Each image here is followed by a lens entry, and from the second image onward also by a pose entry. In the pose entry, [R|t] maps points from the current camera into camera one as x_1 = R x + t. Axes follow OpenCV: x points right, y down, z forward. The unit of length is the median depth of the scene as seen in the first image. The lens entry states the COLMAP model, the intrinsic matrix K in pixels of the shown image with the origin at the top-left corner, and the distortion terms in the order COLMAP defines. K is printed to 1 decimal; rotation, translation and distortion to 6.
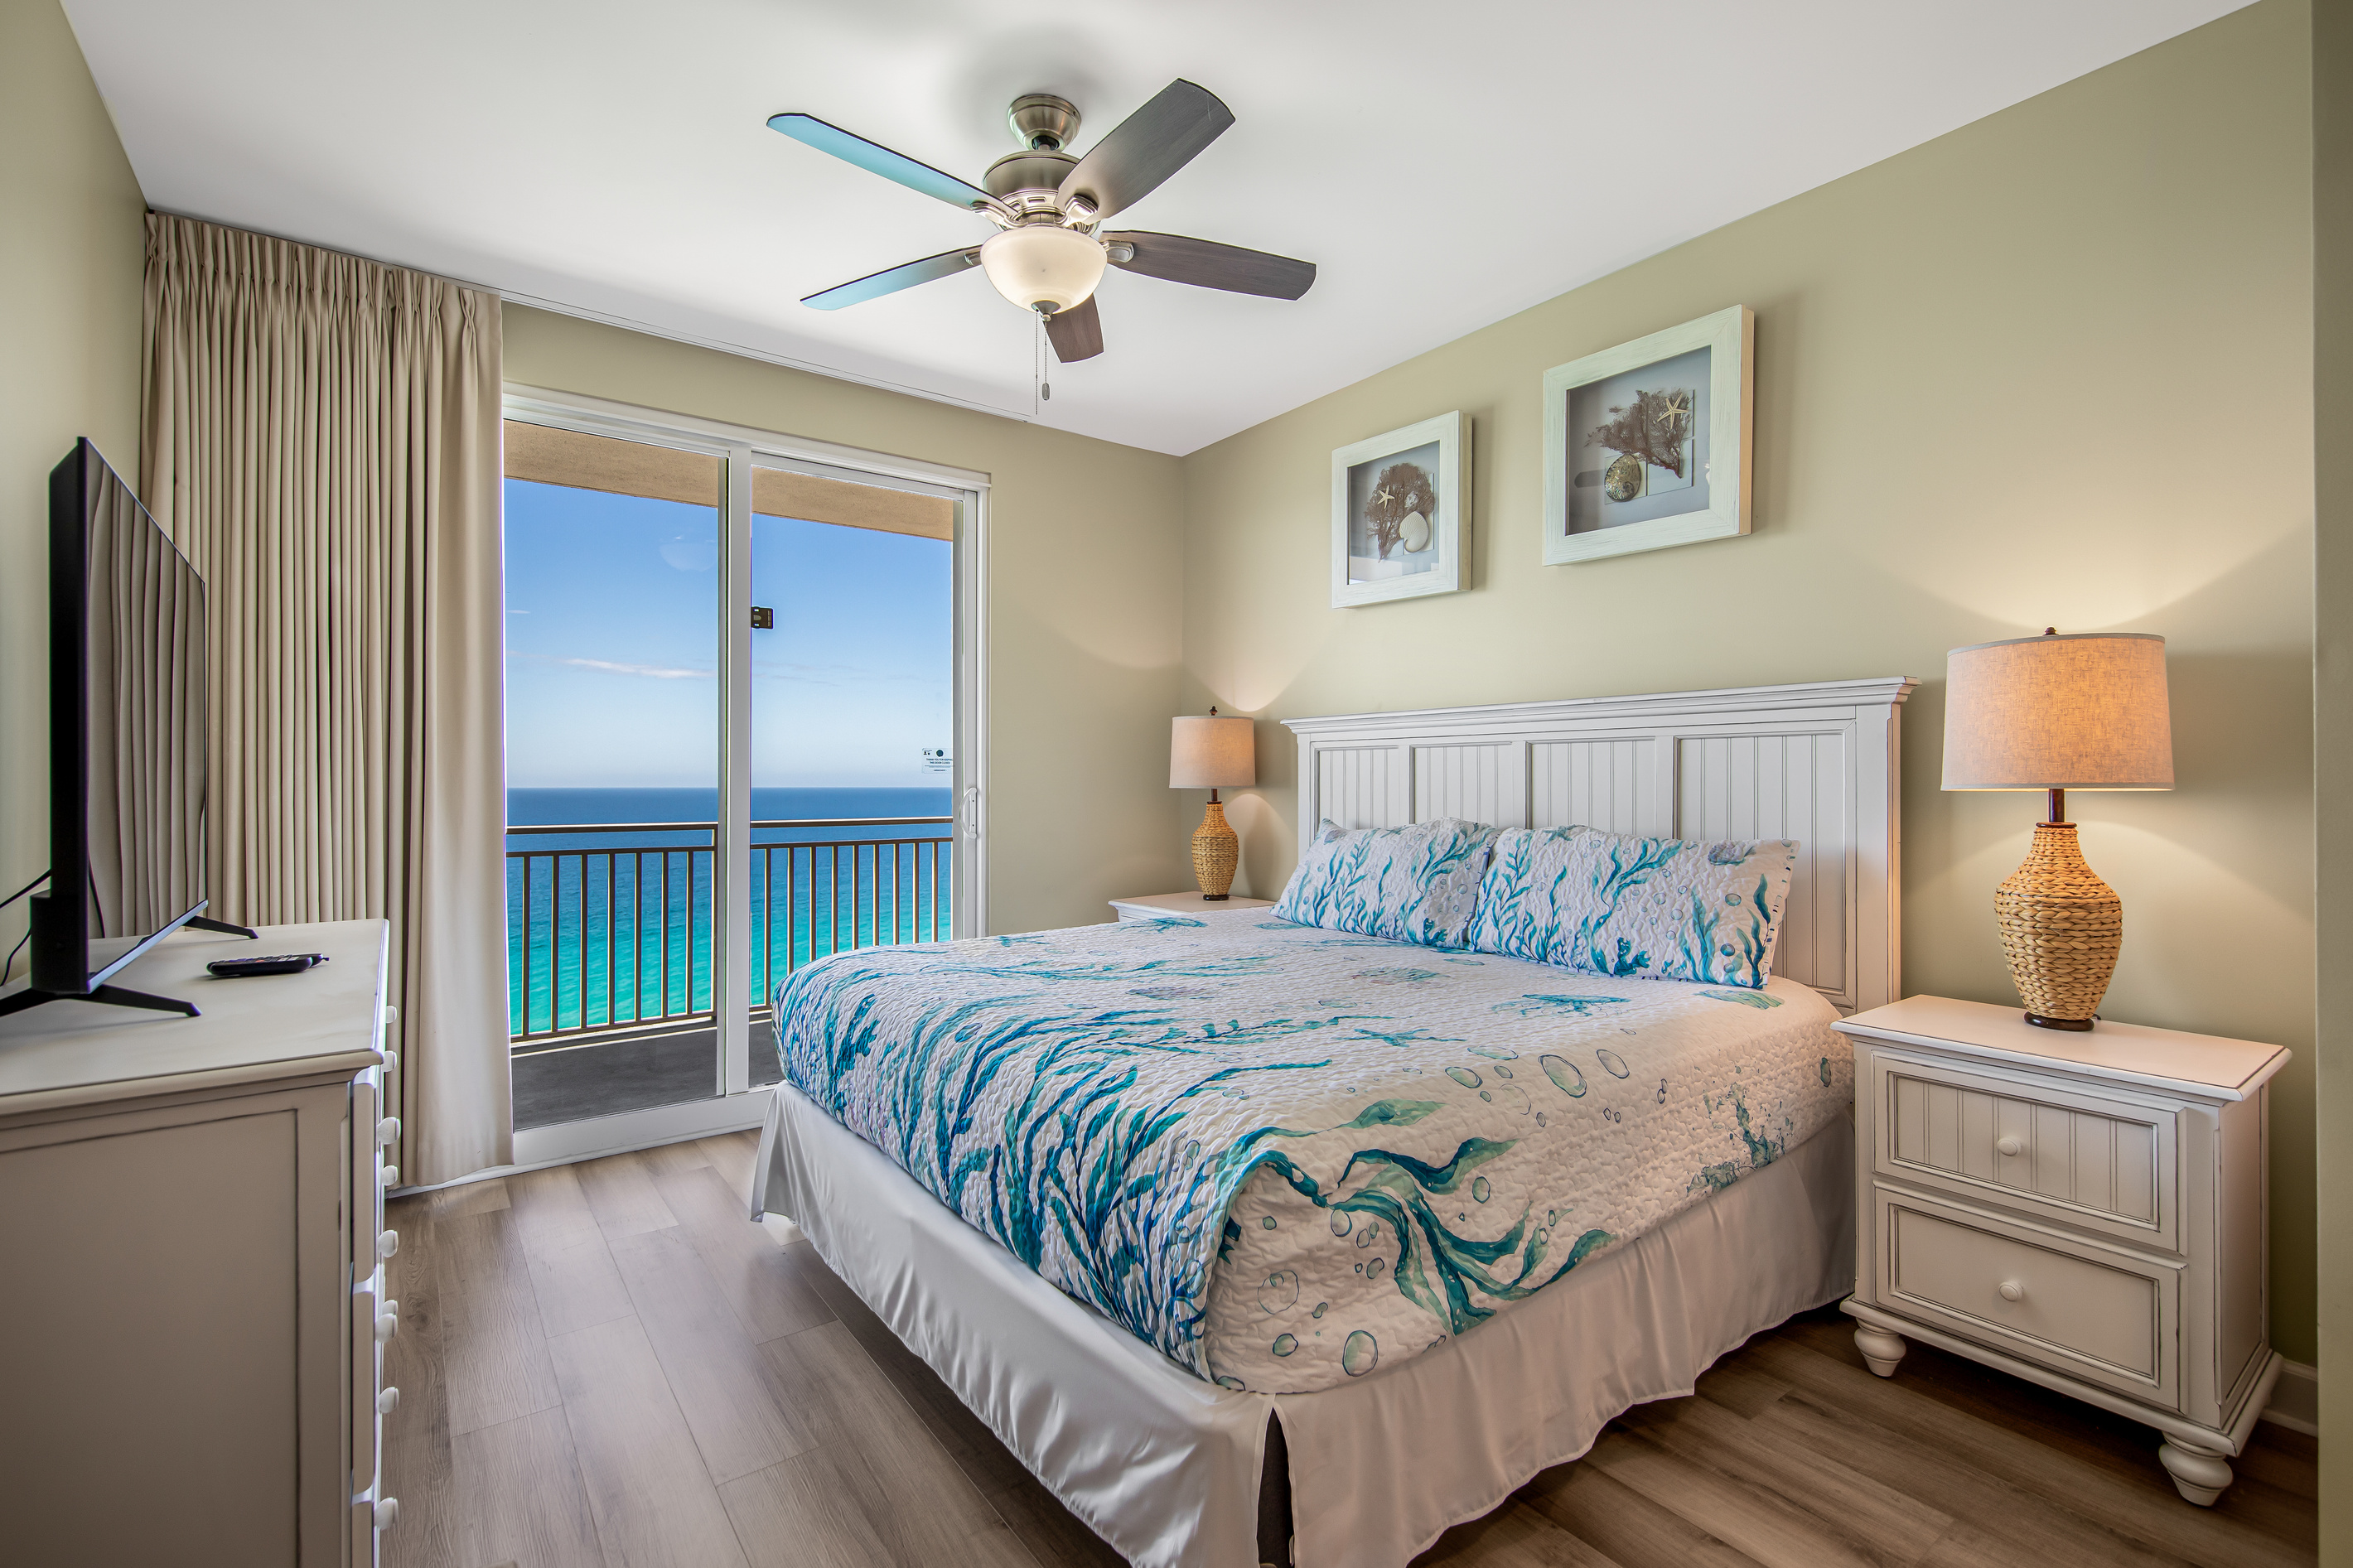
lens RADIAL K [[1047.0, 0, 1176.5], [0, 1047.0, 784.0], [0, 0, 1]] dist [0.016008, 0.000349]
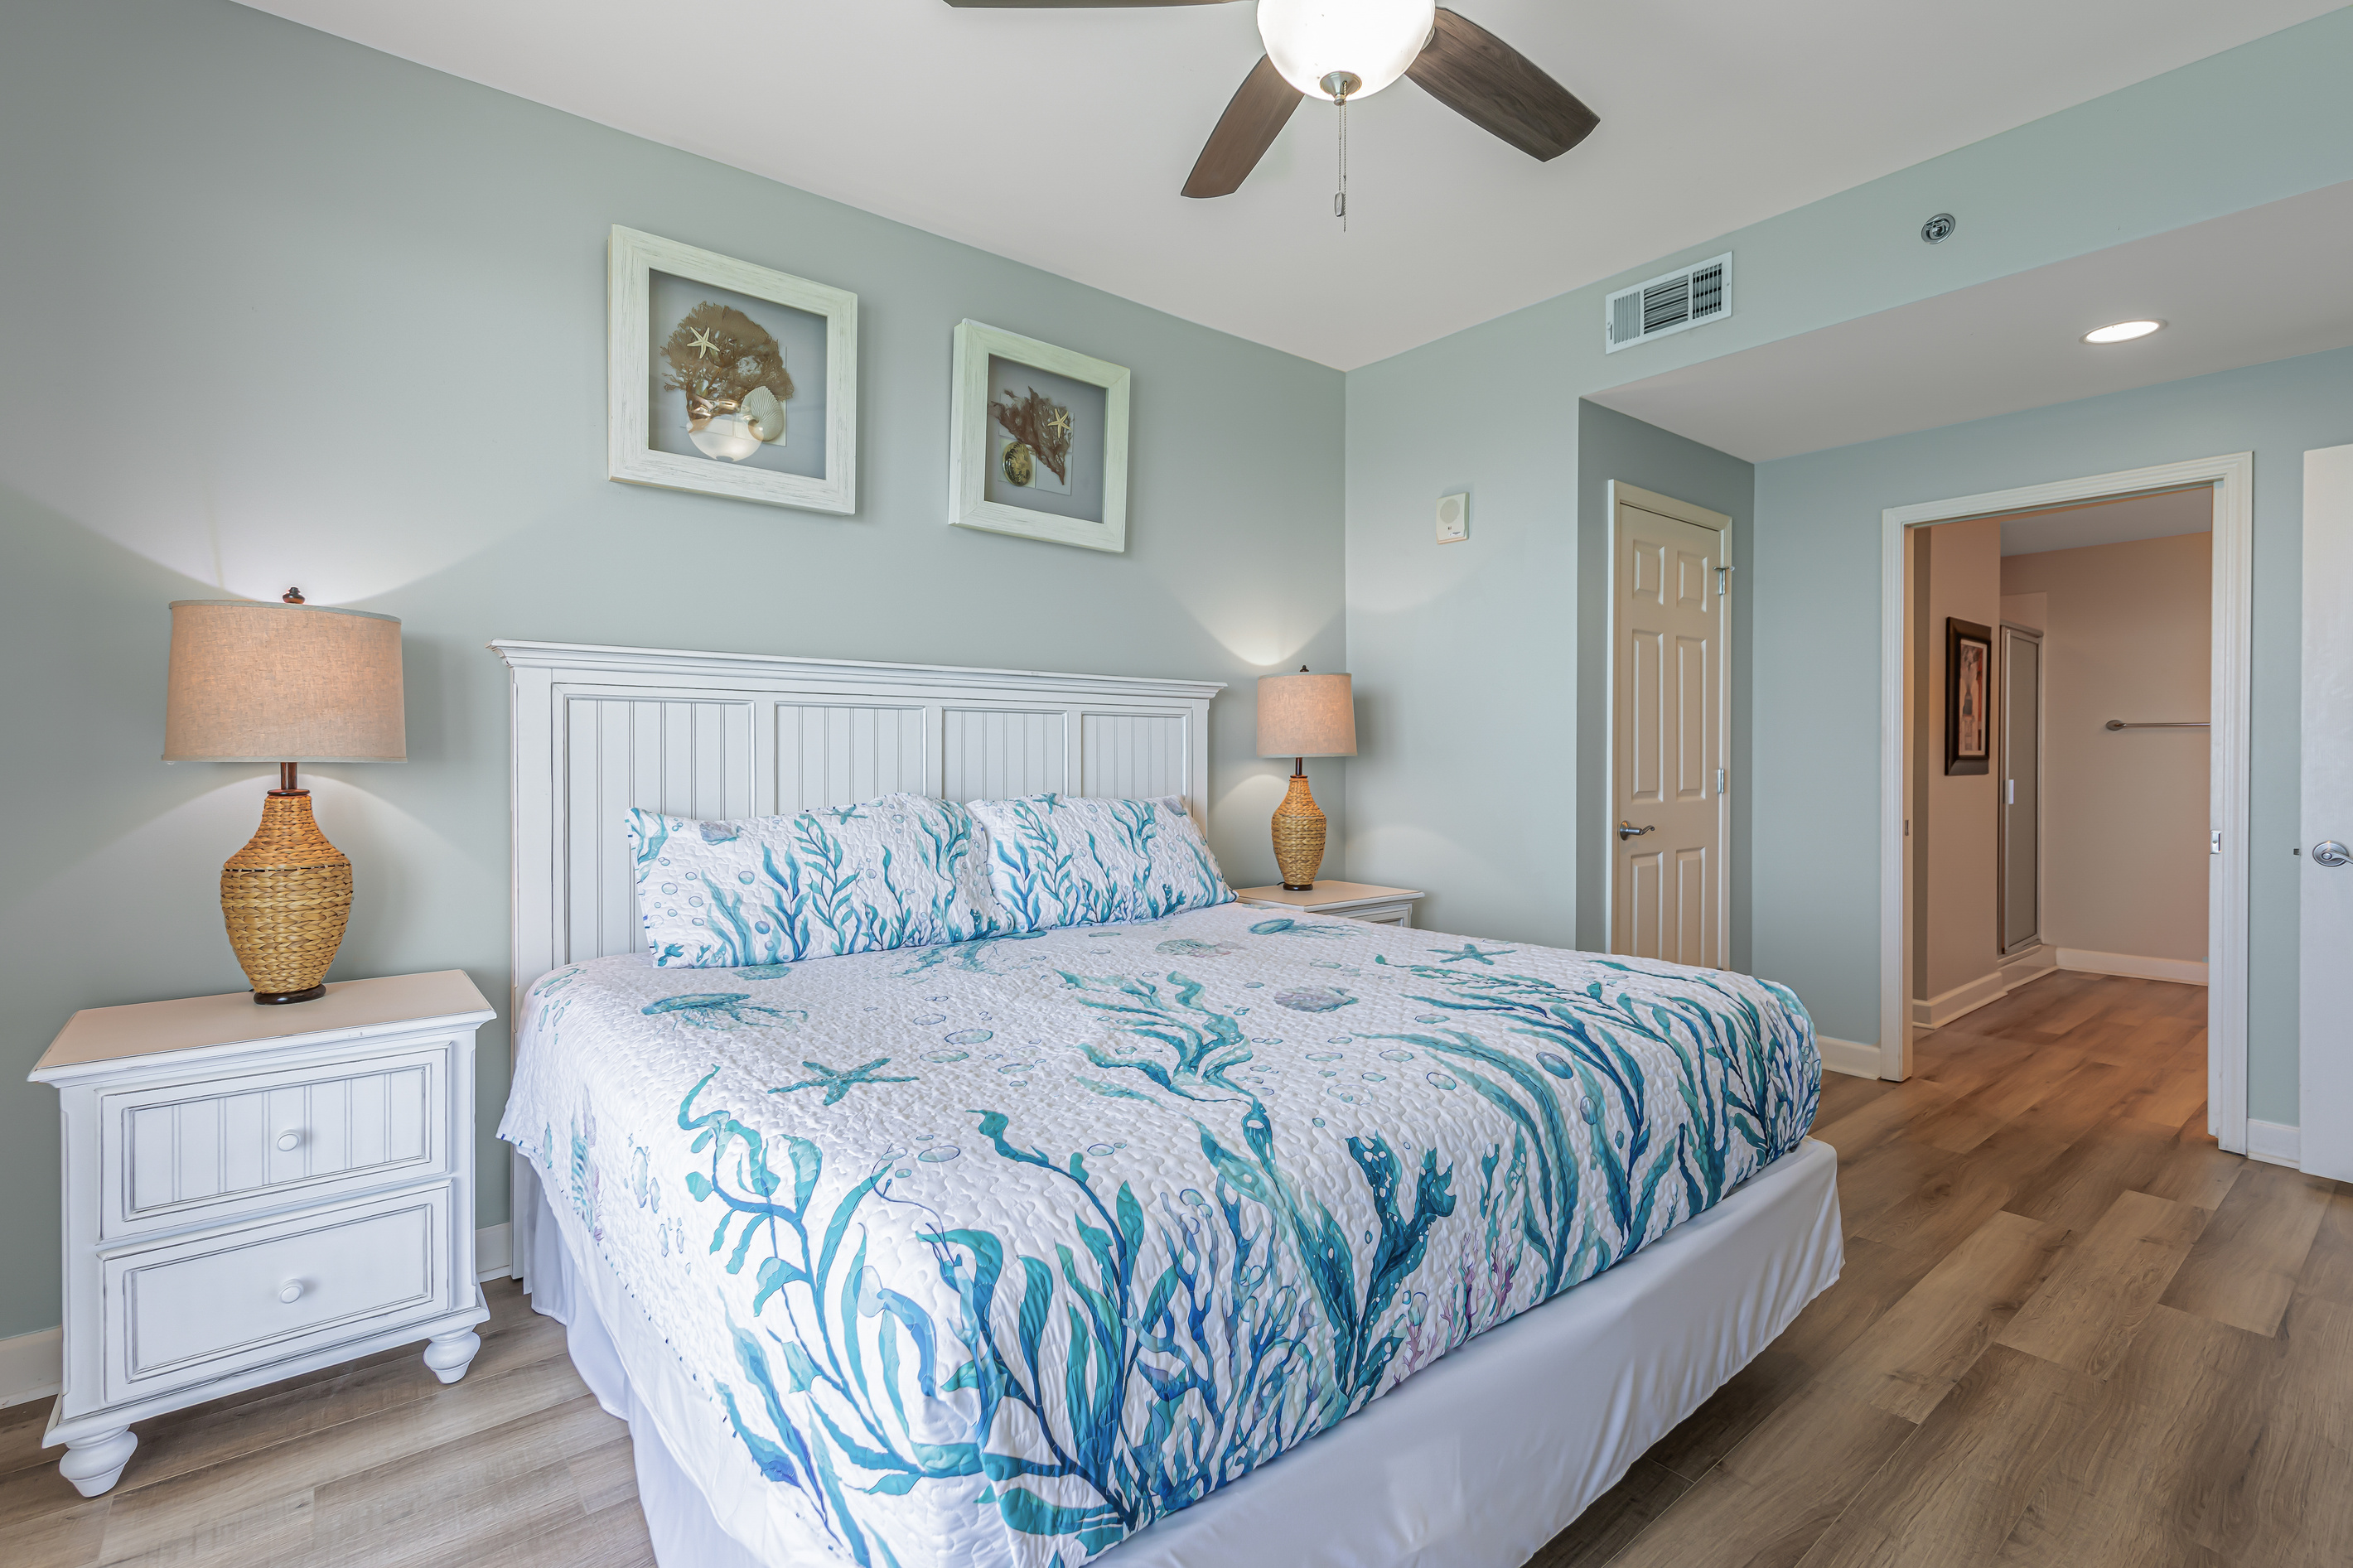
lens RADIAL K [[1086.7, 0, 1176.5], [0, 1086.7, 784.0], [0, 0, 1]] dist [0.004281, 0.000992]
pose [[-0.052532, -0.030465, 0.998154, -0.696416], [-0.002596, 0.999535, 0.030371, -0.003375], [-0.998616, -0.000995, -0.052587, 0.918905]]
